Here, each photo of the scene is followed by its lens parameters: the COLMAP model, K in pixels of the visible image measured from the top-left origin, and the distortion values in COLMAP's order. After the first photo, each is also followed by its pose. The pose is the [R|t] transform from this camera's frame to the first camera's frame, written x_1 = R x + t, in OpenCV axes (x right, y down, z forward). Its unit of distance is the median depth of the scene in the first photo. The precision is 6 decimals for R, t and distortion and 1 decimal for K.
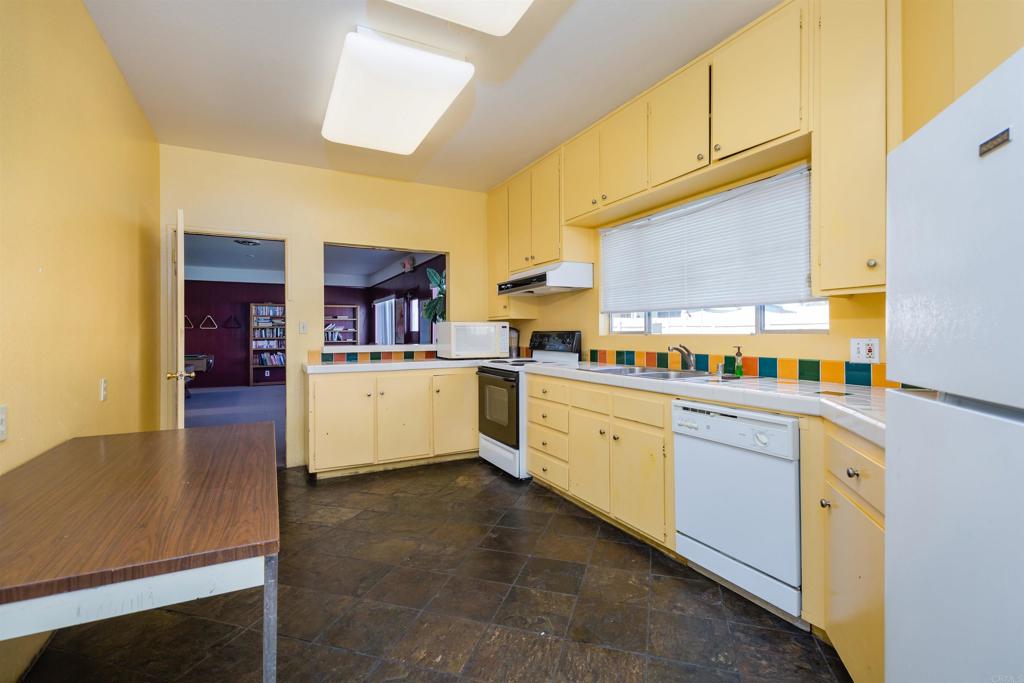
lens RADIAL K [[474.7, 0, 514.7], [0, 474.7, 338.1], [0, 0, 1]] dist [0.028123, 0.000262]
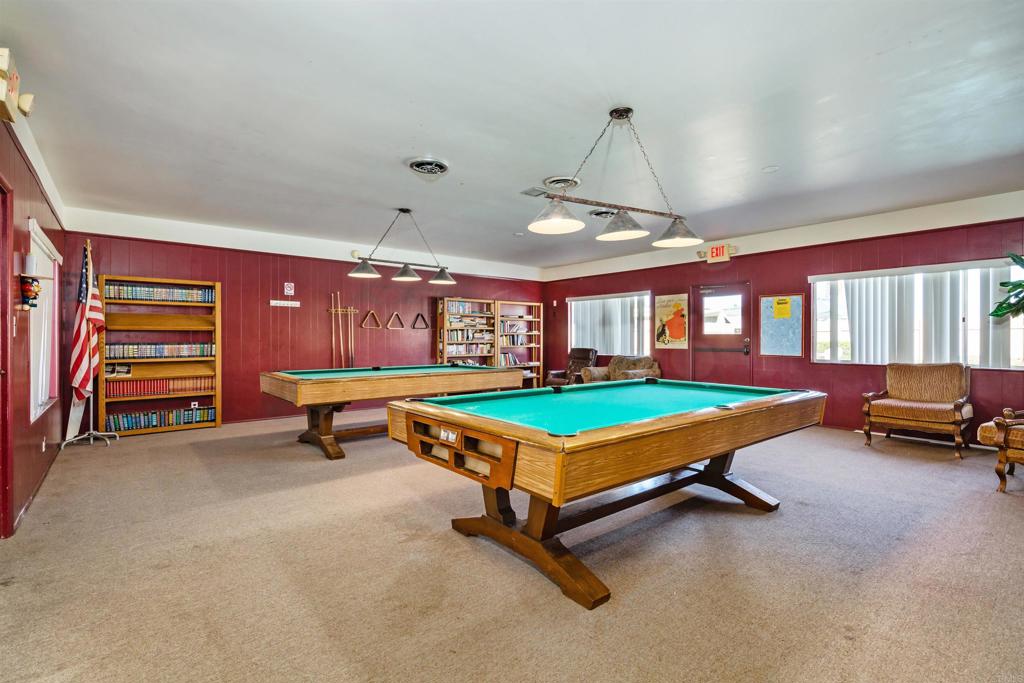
lens RADIAL K [[474.7, 0, 509.7], [0, 474.7, 339.9], [0, 0, 1]] dist [0.028123, 0.000262]
pose [[0.980509, 0.006465, 0.196369, -0.584446], [-0.005491, 0.999970, -0.005505, 0.000332], [-0.196398, 0.004319, 0.980515, 0.214028]]
